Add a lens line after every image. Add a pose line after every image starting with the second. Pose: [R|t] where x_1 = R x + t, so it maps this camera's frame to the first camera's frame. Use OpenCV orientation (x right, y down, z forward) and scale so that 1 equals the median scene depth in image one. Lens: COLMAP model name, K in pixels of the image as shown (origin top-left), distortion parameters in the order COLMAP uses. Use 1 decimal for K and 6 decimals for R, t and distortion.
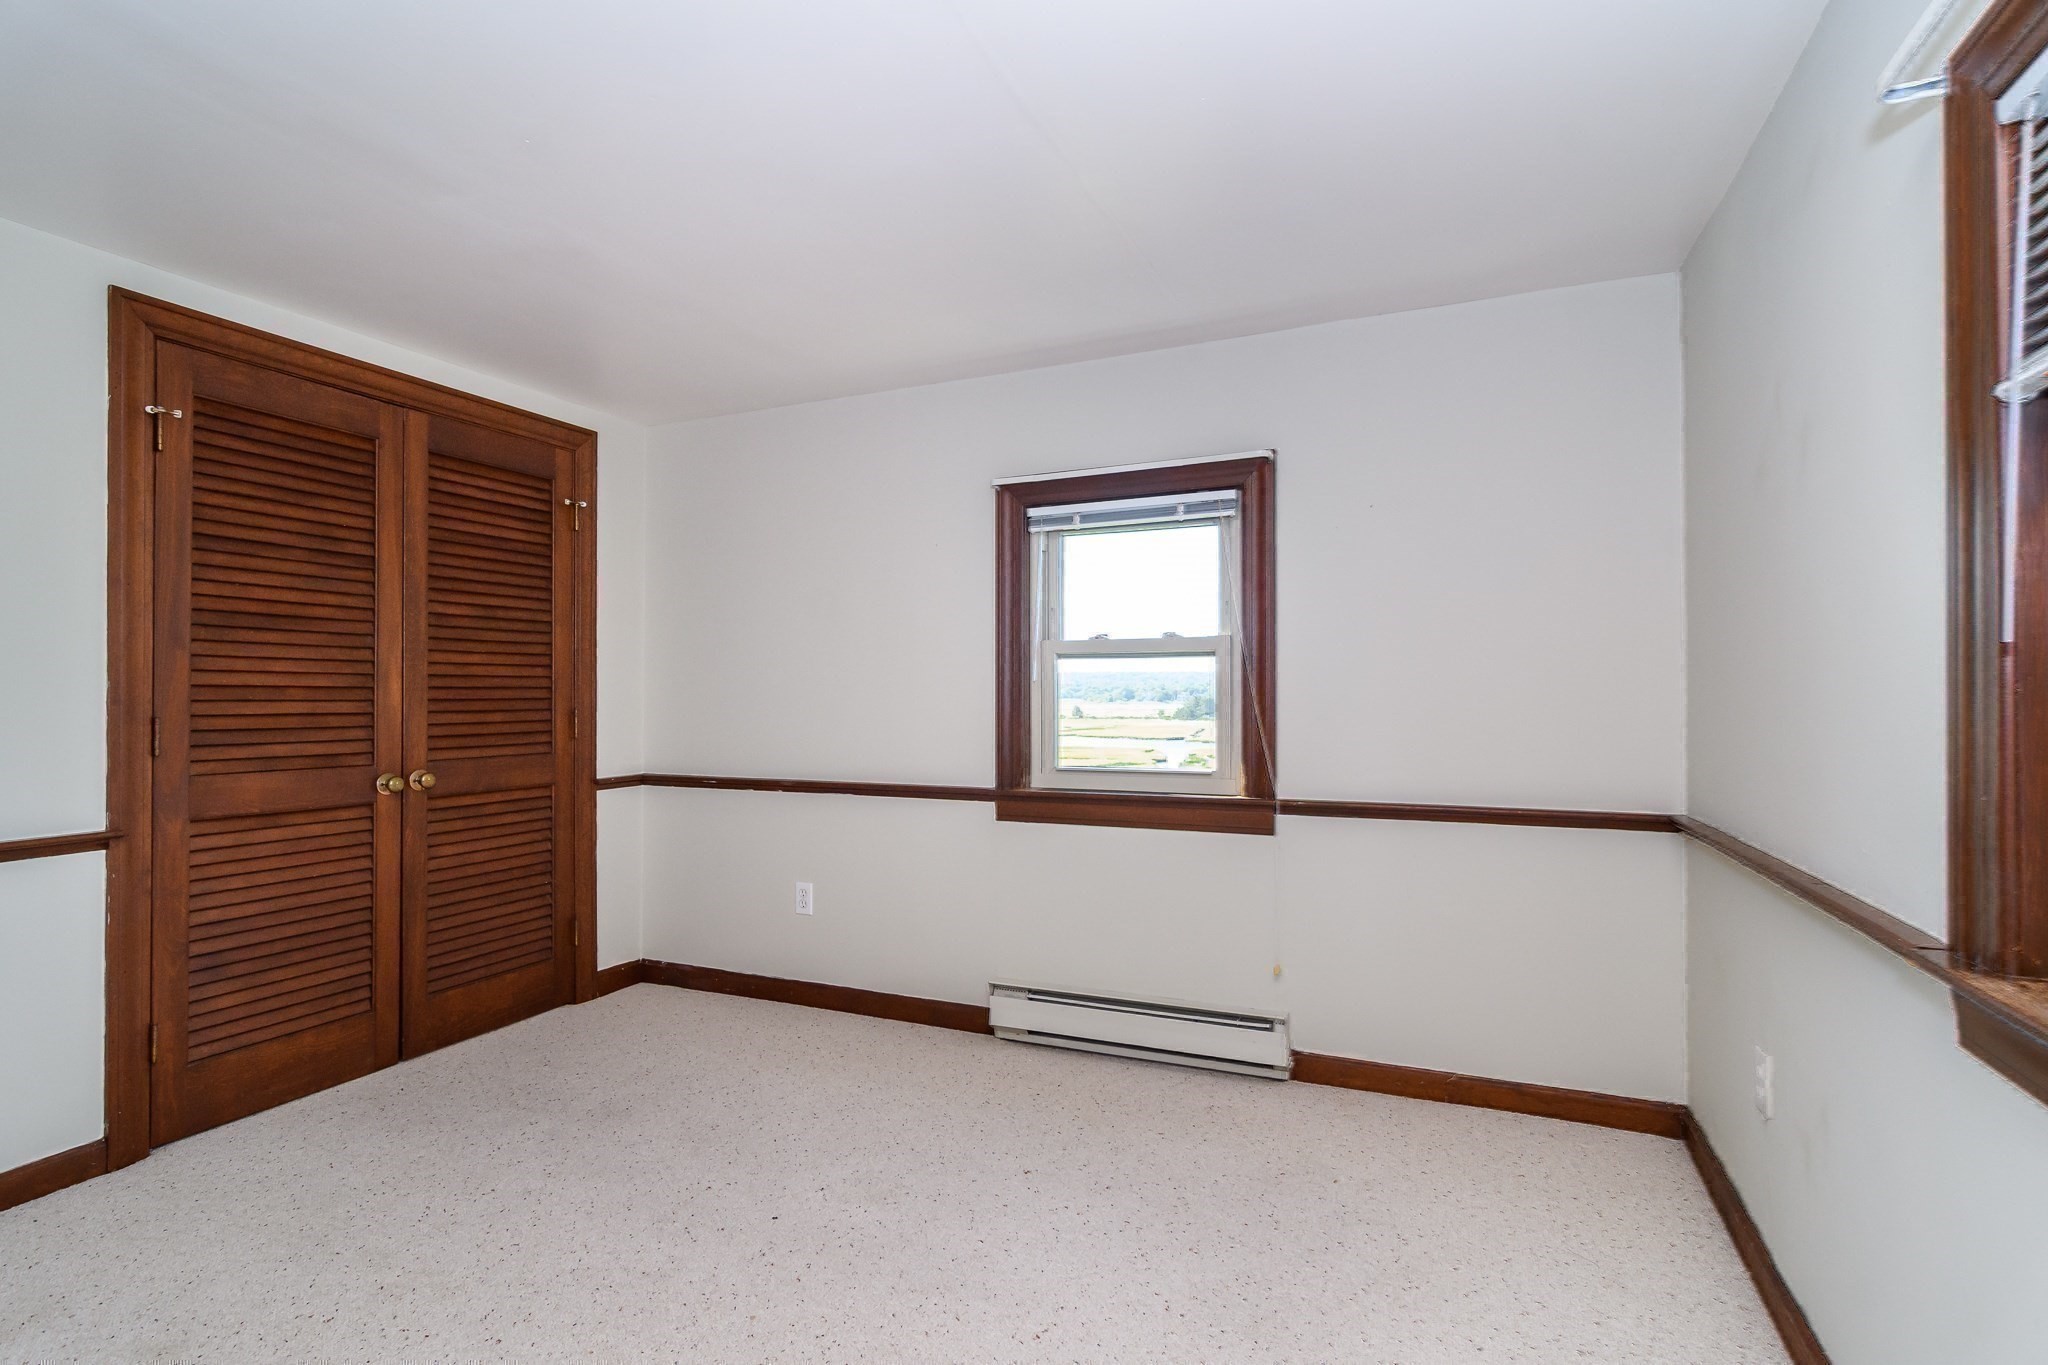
lens RADIAL K [[965.9, 0, 1024.0], [0, 965.9, 682.5], [0, 0, 1]] dist [0.000095, 0.000009]
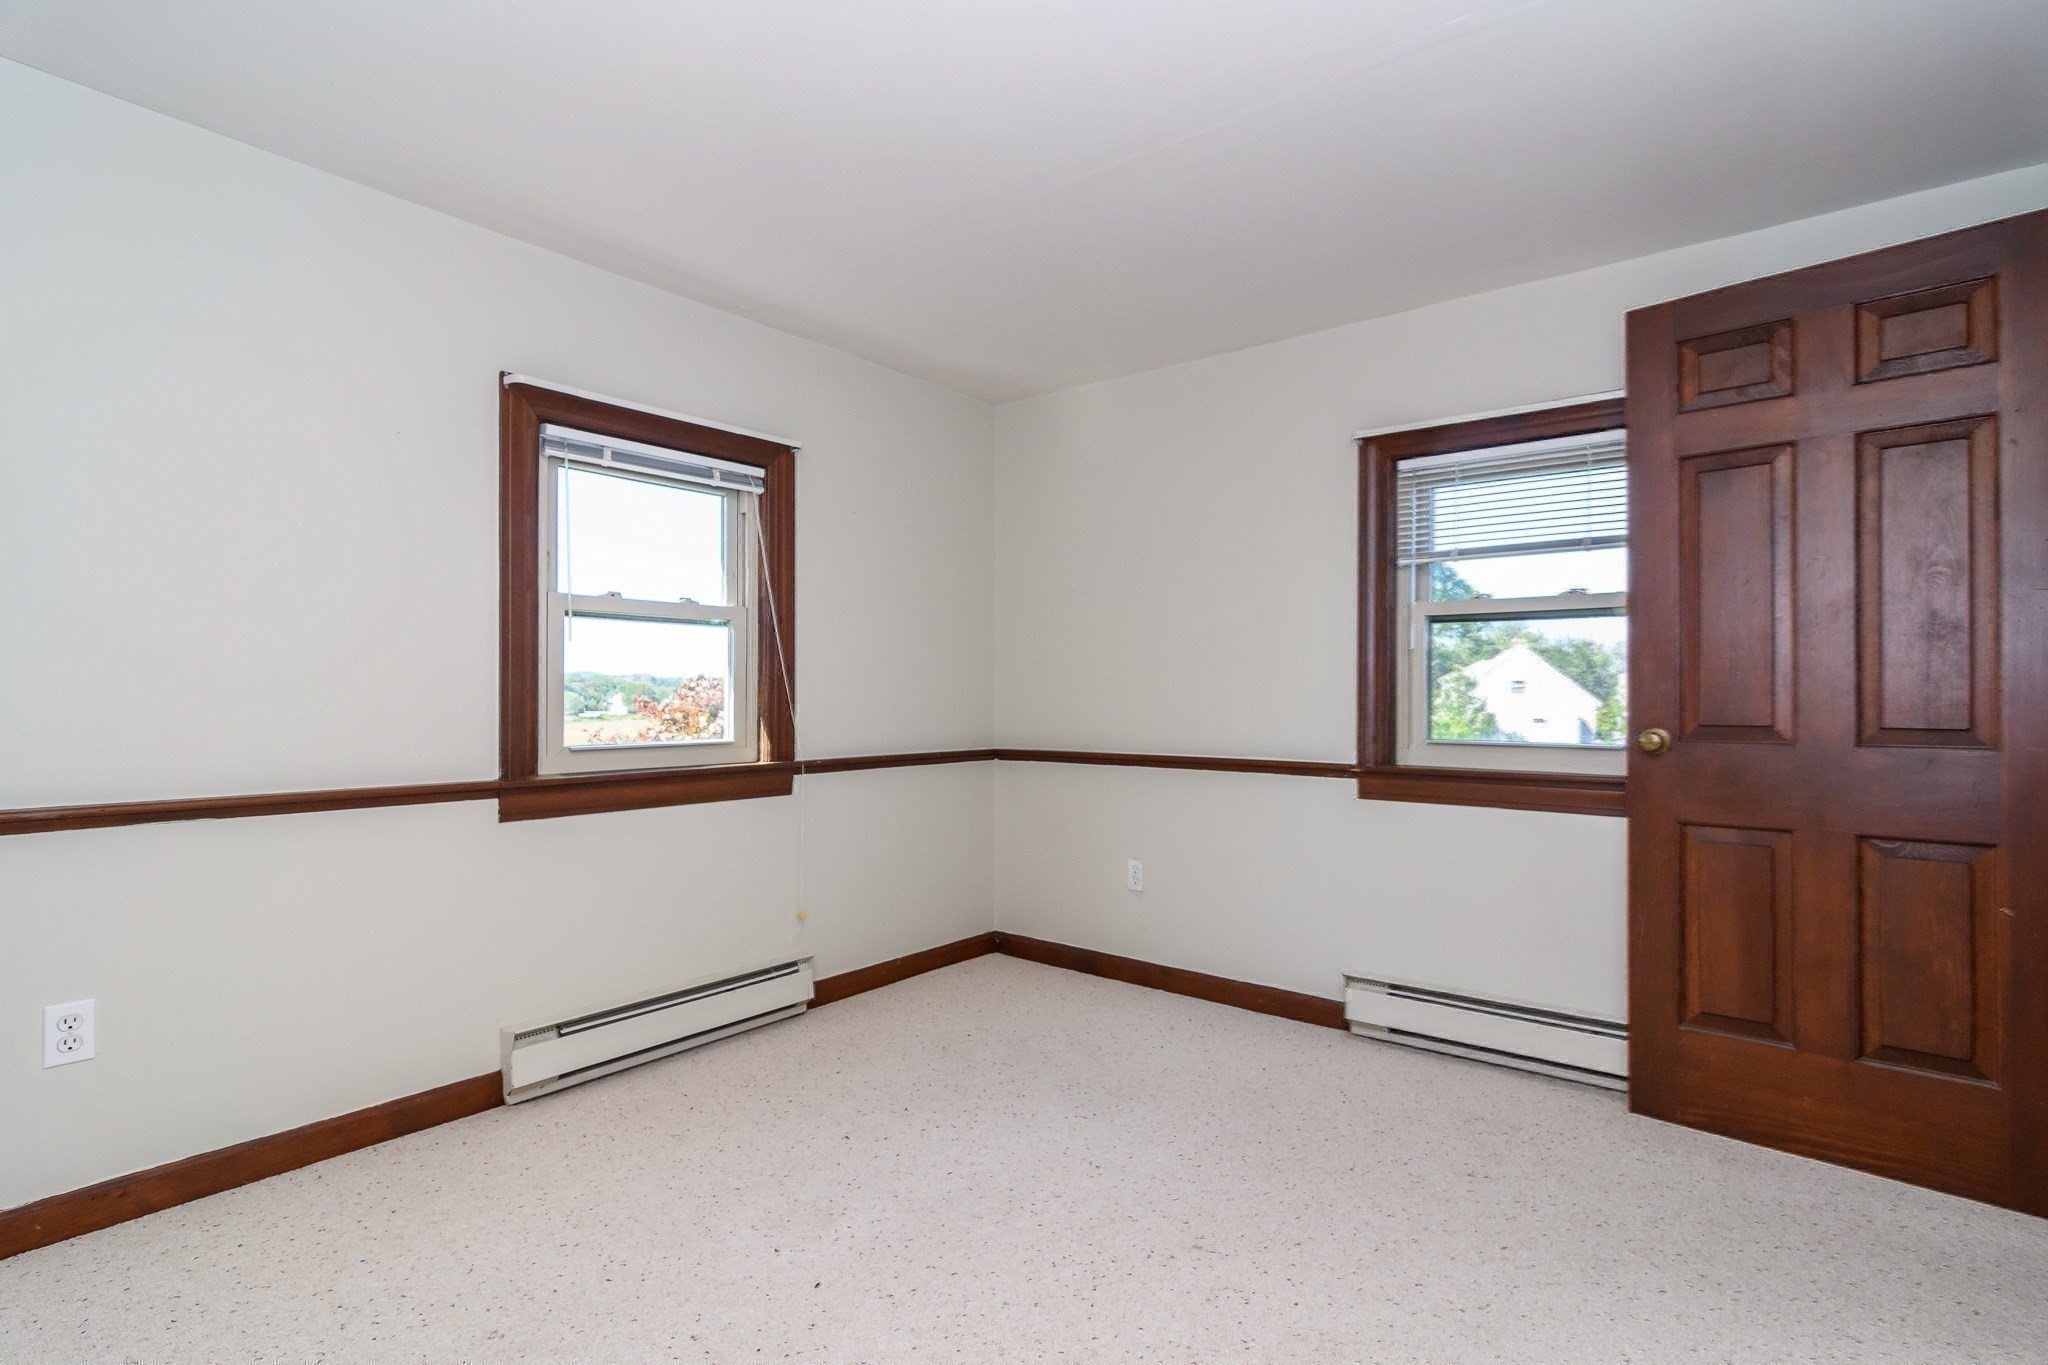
lens RADIAL K [[965.9, 0, 1024.0], [0, 965.9, 682.5], [0, 0, 1]] dist [0.000095, 0.000009]
pose [[0.280541, 0.012814, 0.959757, -0.673767], [-0.020135, 0.999769, -0.007463, 0.031827], [-0.959631, -0.017231, 0.280734, 0.414734]]
